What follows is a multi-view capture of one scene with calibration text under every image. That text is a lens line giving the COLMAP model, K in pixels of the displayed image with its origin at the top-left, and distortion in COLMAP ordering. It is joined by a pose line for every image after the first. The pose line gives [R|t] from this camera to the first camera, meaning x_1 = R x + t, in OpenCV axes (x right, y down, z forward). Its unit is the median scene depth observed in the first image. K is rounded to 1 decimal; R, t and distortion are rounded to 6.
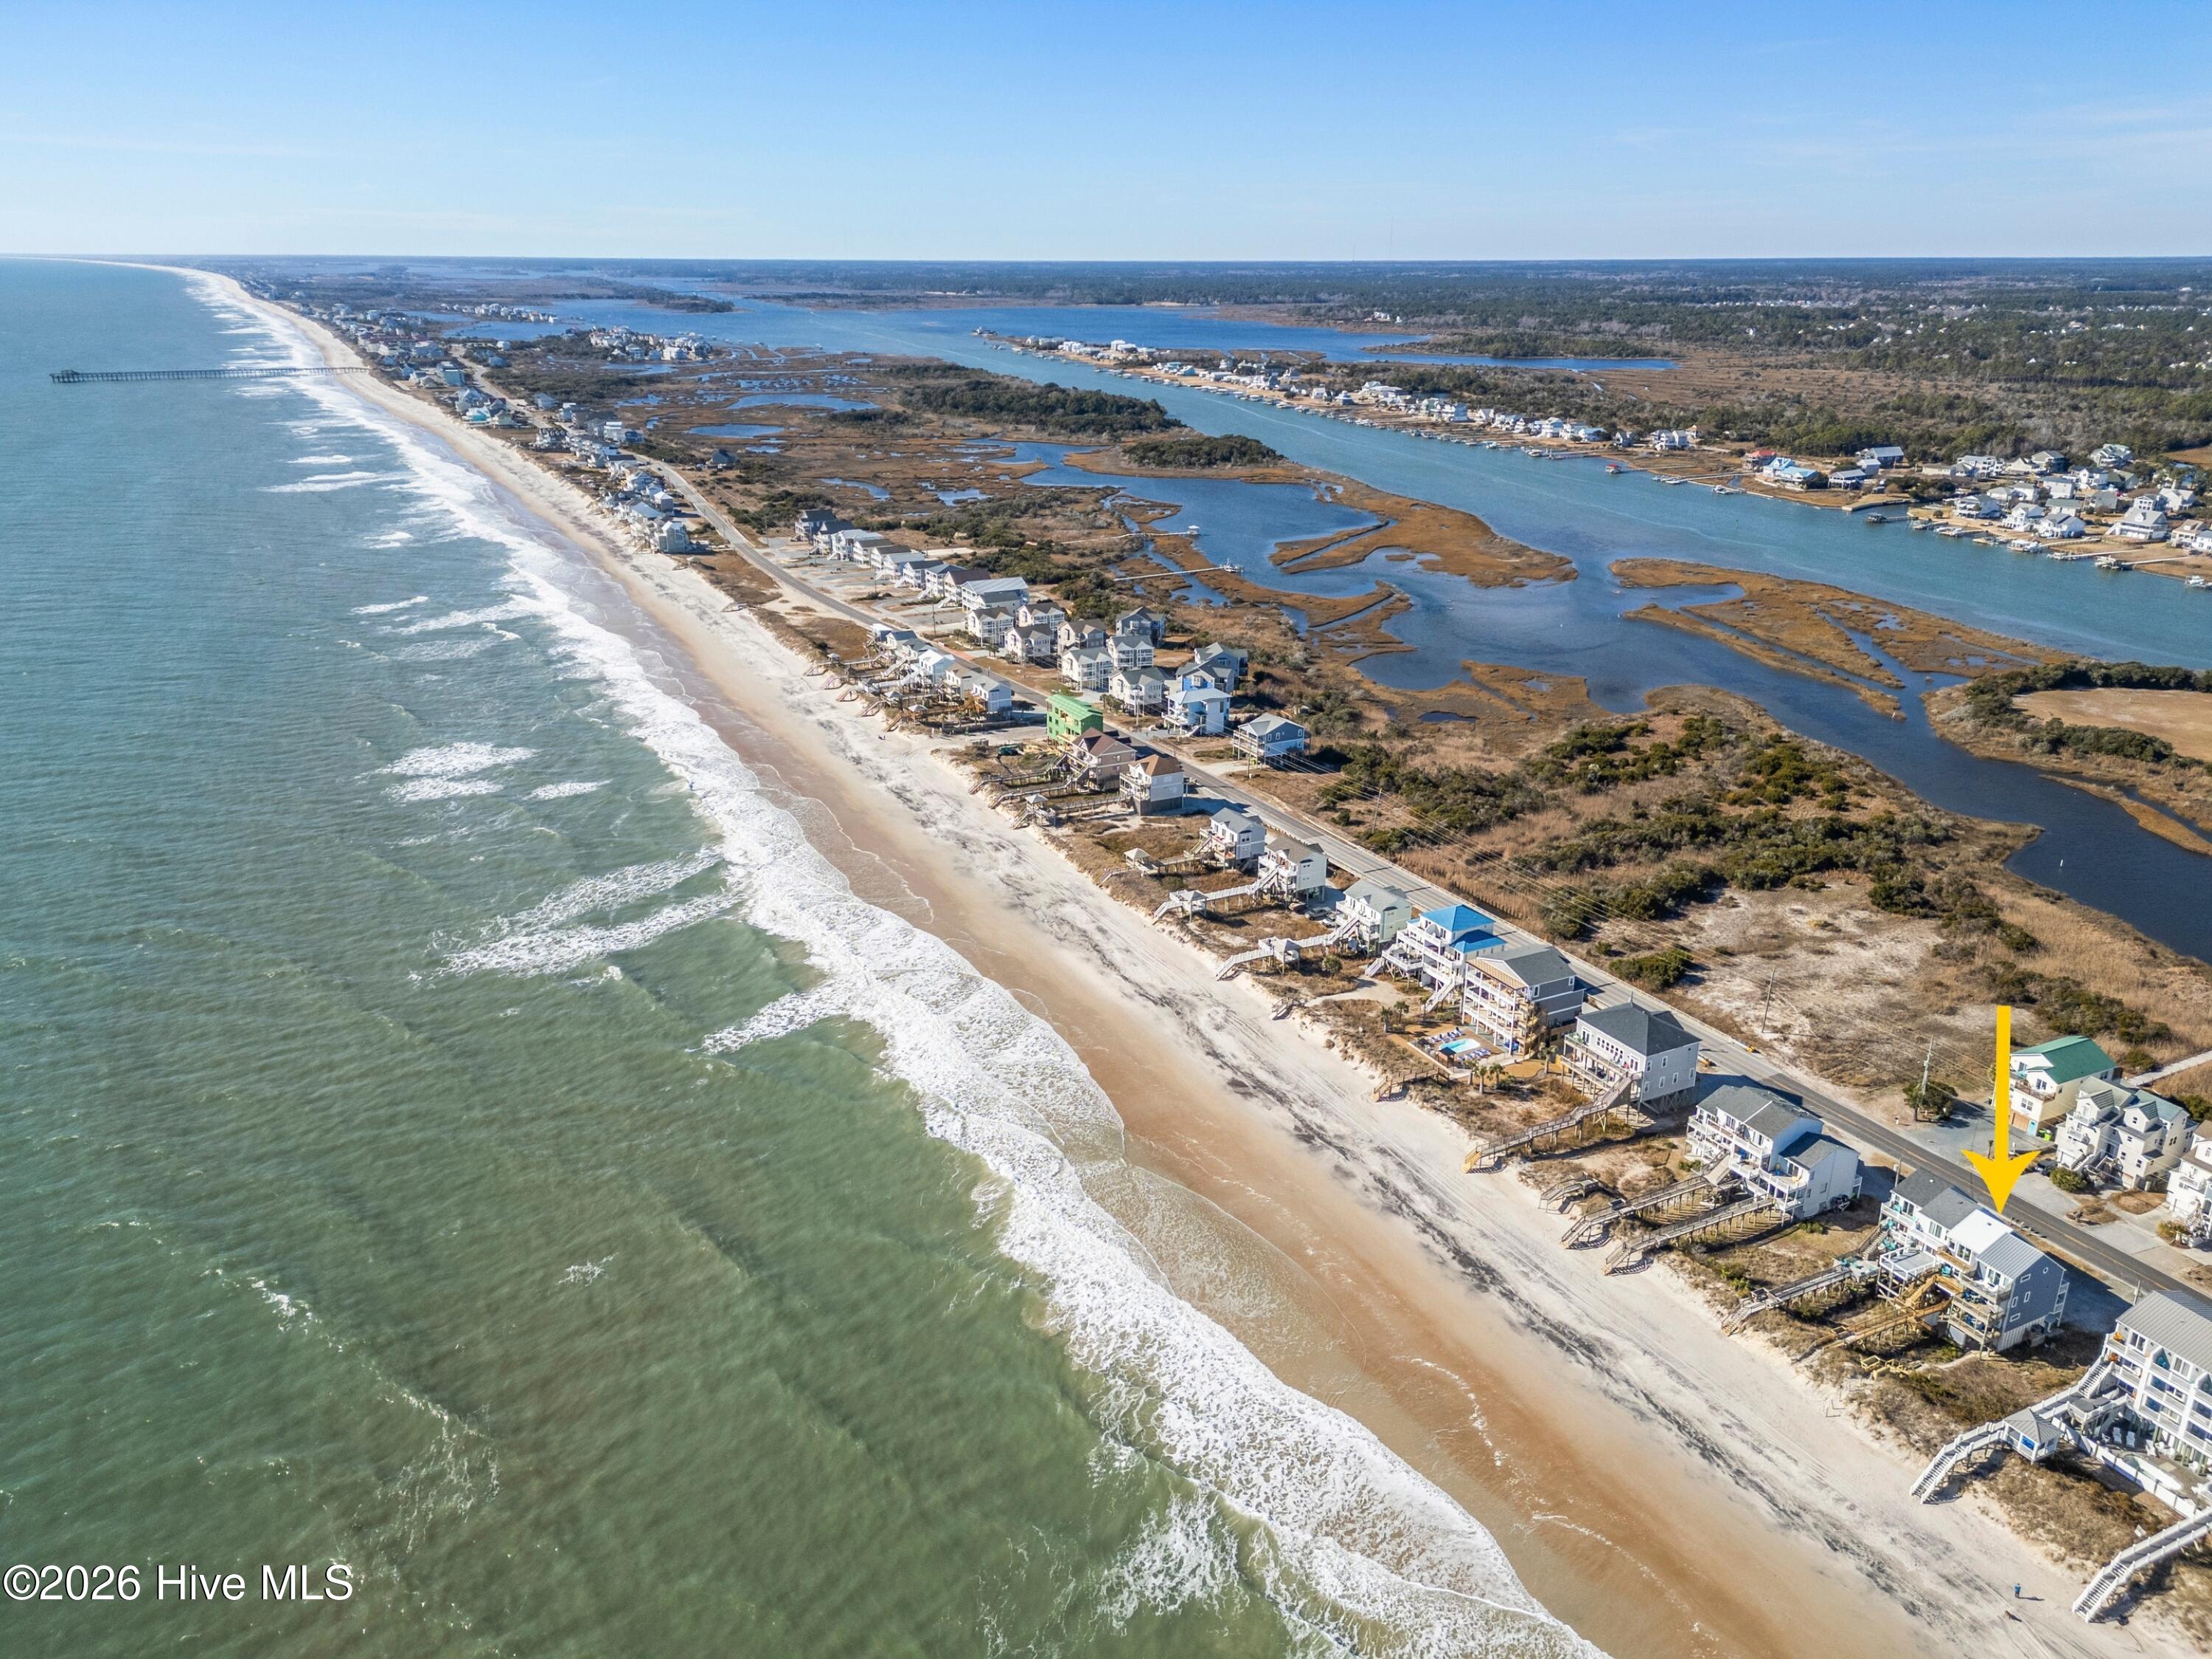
lens RADIAL K [[1571.6, 0, 1106.0], [0, 1571.6, 829.5], [0, 0, 1]] dist [0.091985, -0.095387]
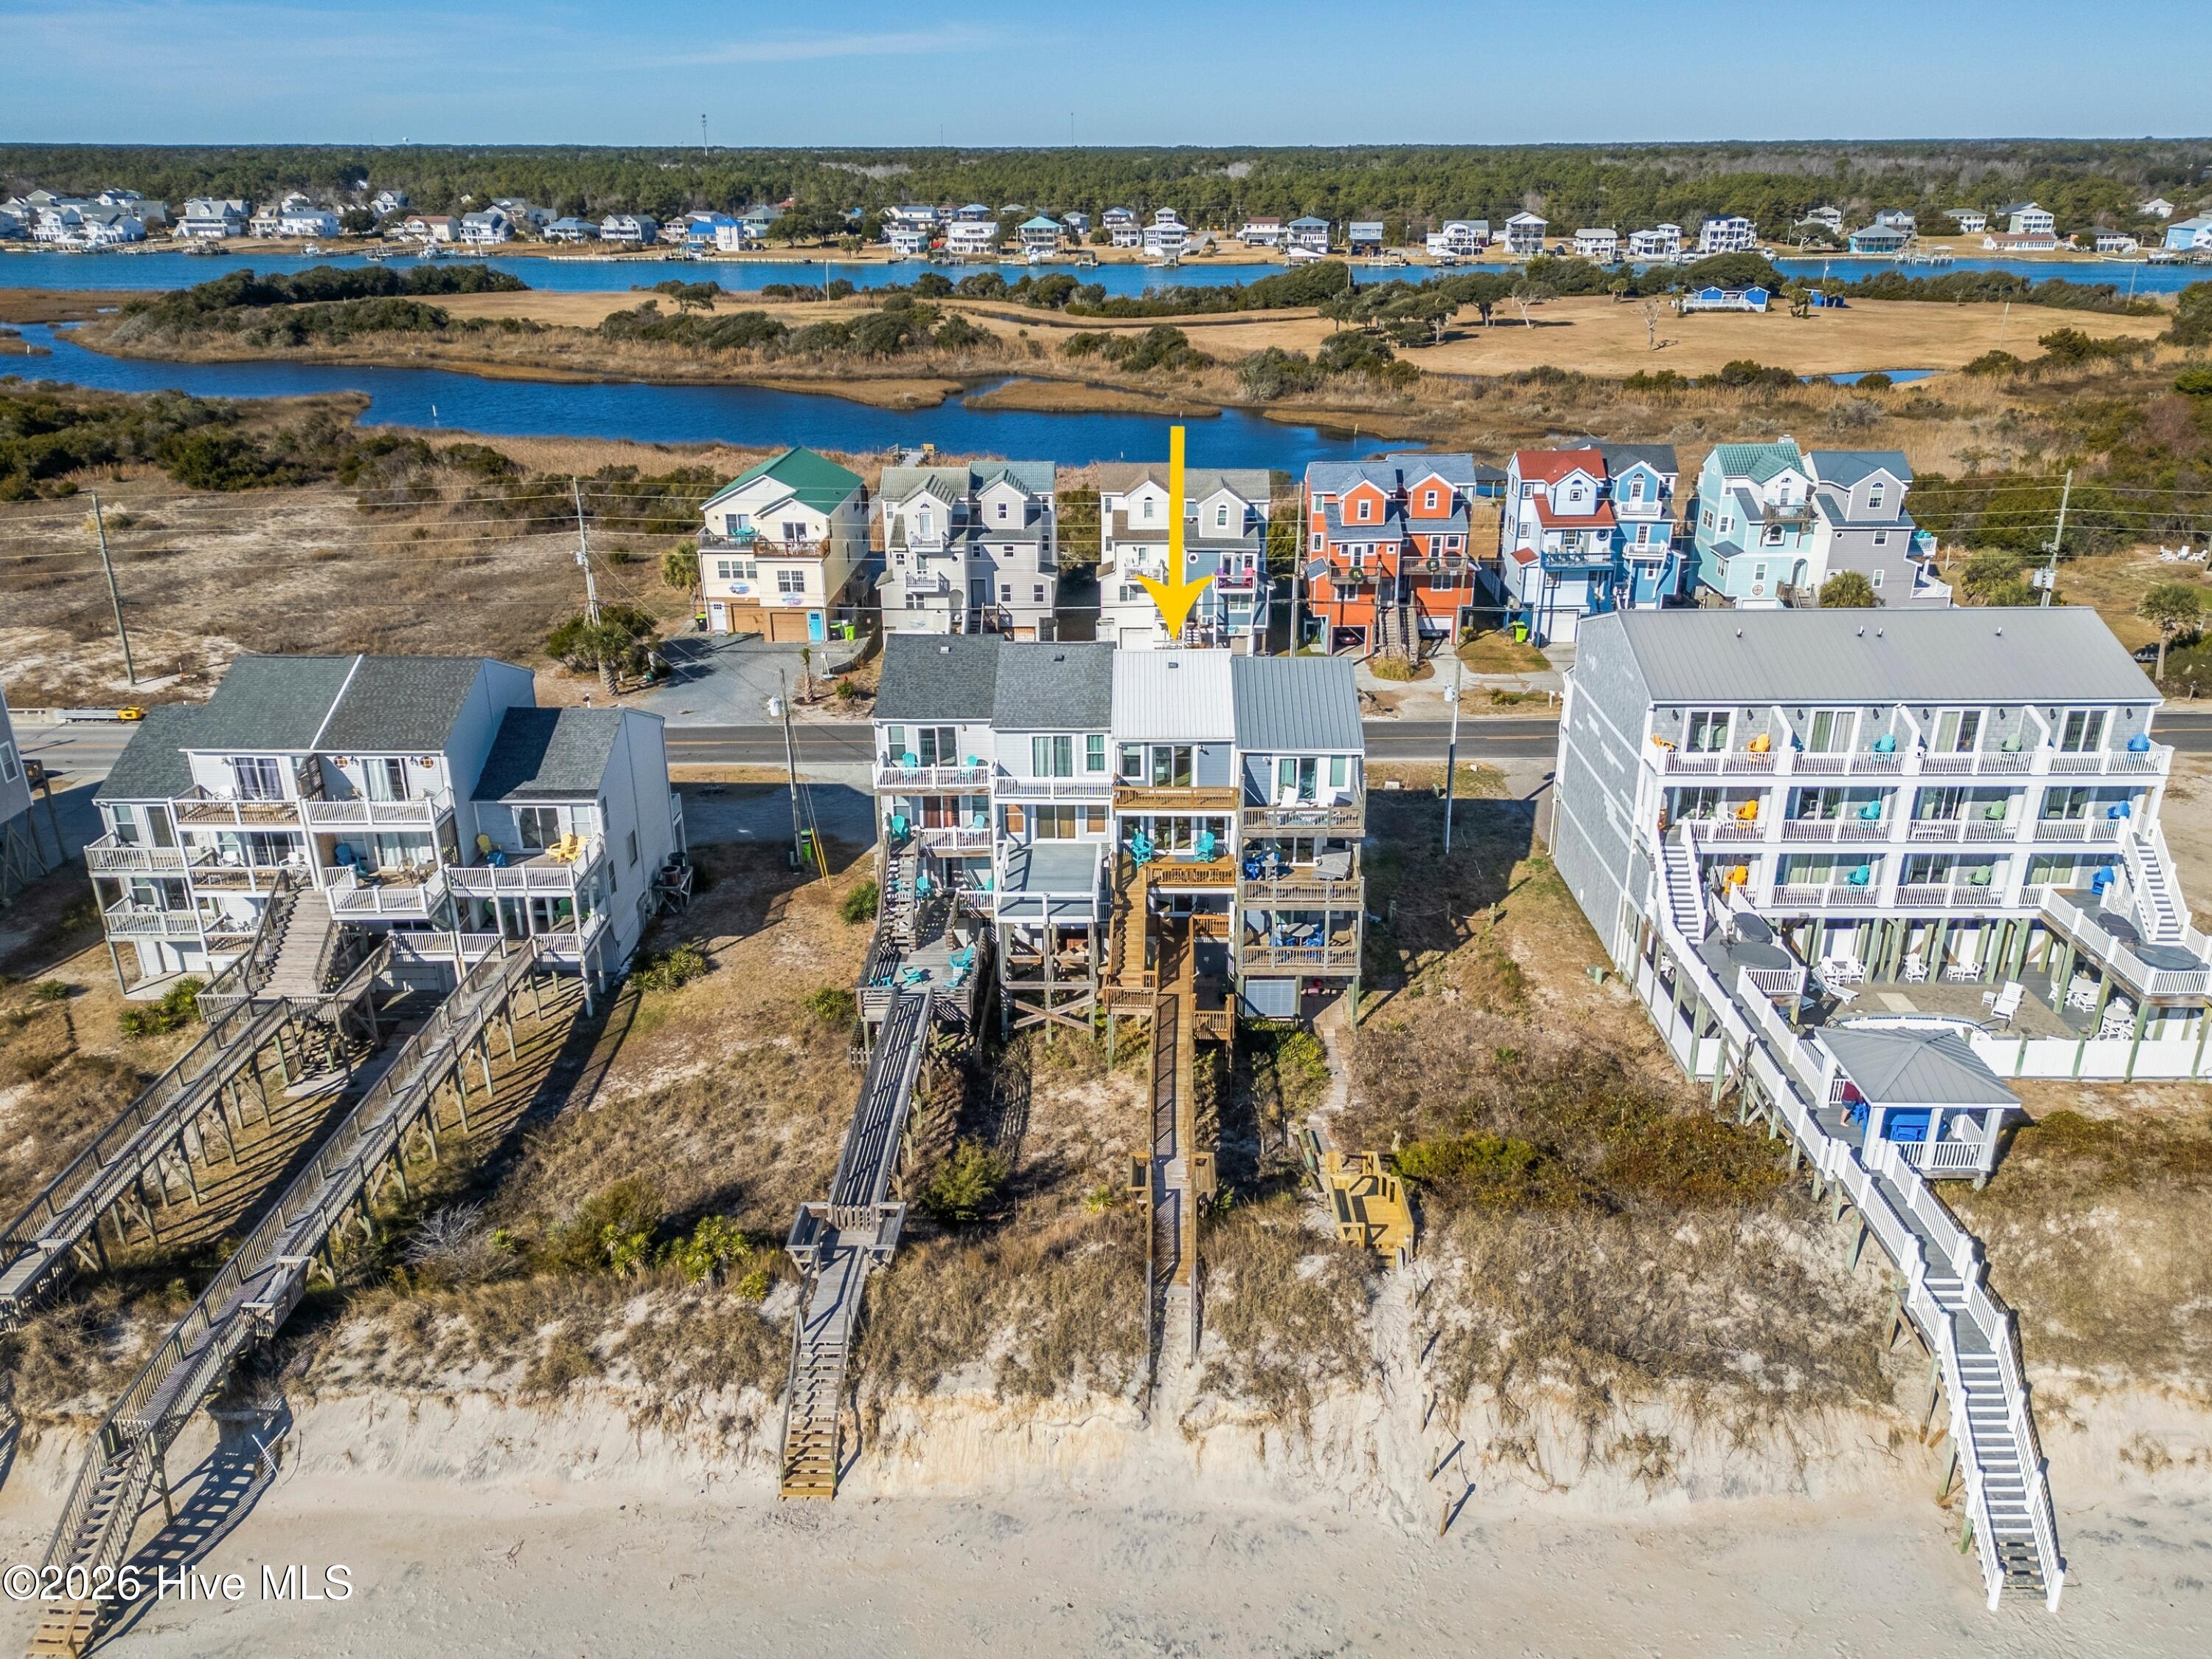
lens RADIAL K [[1620.4, 0, 1135.1], [0, 1620.4, 820.7], [0, 0, 1]] dist [0.093428, -0.096669]
pose [[0.454671, -0.341686, 0.822511, 0.212590], [0.307499, 0.926922, 0.215079, 0.164212], [-0.835894, 0.155131, 0.526513, 0.680787]]
